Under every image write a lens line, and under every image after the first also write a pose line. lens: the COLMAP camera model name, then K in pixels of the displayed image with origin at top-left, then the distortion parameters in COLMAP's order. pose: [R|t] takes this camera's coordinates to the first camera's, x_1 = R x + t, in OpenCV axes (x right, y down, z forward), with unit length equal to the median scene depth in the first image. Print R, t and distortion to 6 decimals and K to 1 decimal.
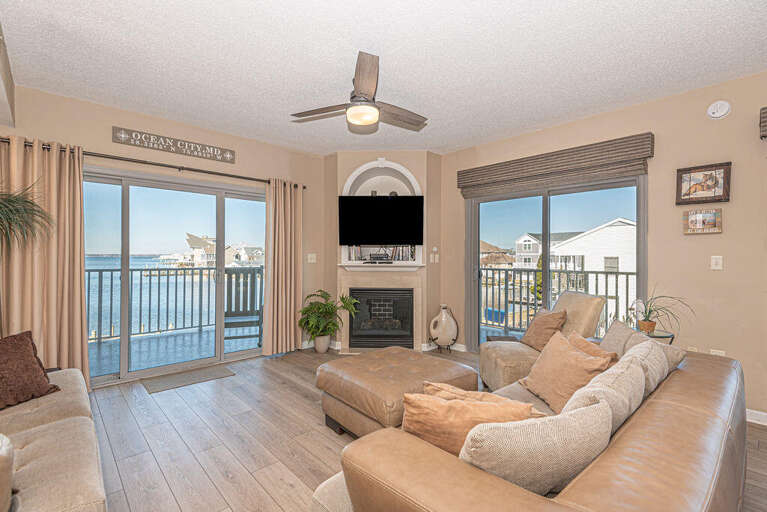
lens RADIAL K [[353.3, 0, 384.6], [0, 353.3, 254.4], [0, 0, 1]] dist [0.000609, -0.003464]
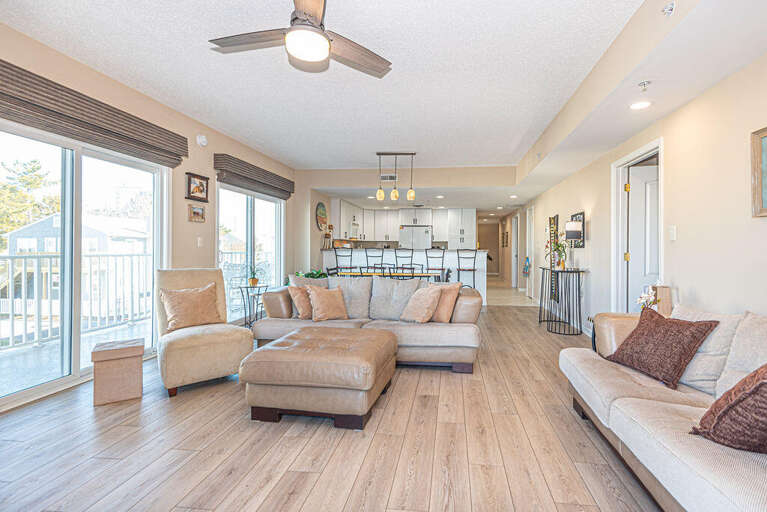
lens RADIAL K [[353.3, 0, 406.7], [0, 353.3, 249.2], [0, 0, 1]] dist [0.000609, -0.003464]
pose [[-0.636444, -0.007087, 0.771290, -0.728750], [-0.008436, 0.999962, 0.002227, 0.040527], [-0.771276, -0.005089, -0.636480, 1.205409]]
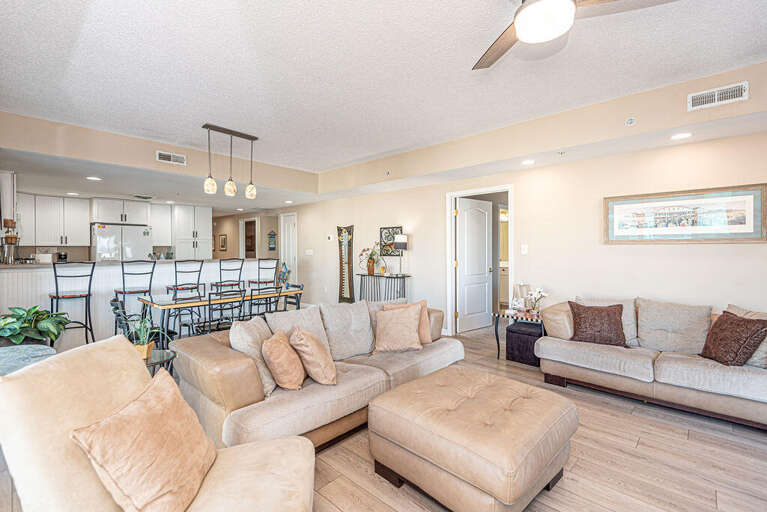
lens RADIAL K [[353.3, 0, 379.8], [0, 353.3, 248.0], [0, 0, 1]] dist [0.000609, -0.003464]
pose [[-0.998745, 0.001272, -0.050060, 0.219630], [0.001249, 0.999999, 0.000483, -0.014860], [0.050061, 0.000420, -0.998746, 1.446614]]
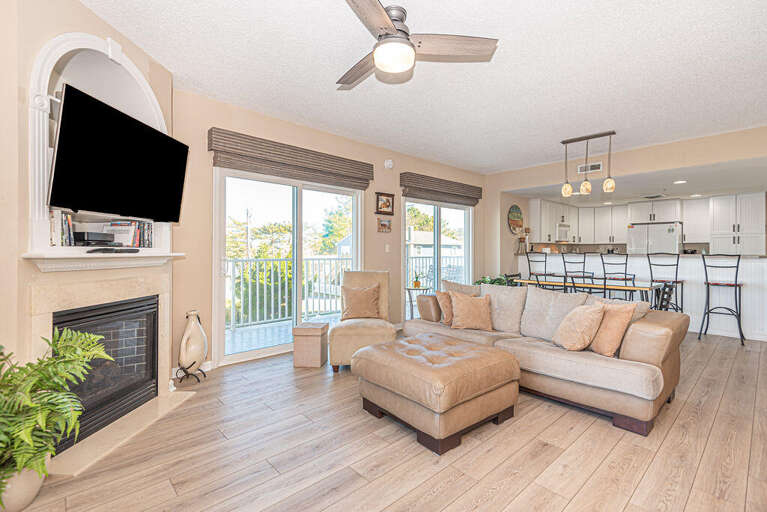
lens RADIAL K [[343.5, 0, 390.5], [0, 343.5, 250.9], [0, 0, 1]] dist [0.004847, -0.002251]
pose [[0.013675, -0.000921, 0.999906, -0.757971], [-0.002037, 0.999997, 0.000949, 0.030849], [-0.999904, -0.002050, 0.013673, 0.907790]]
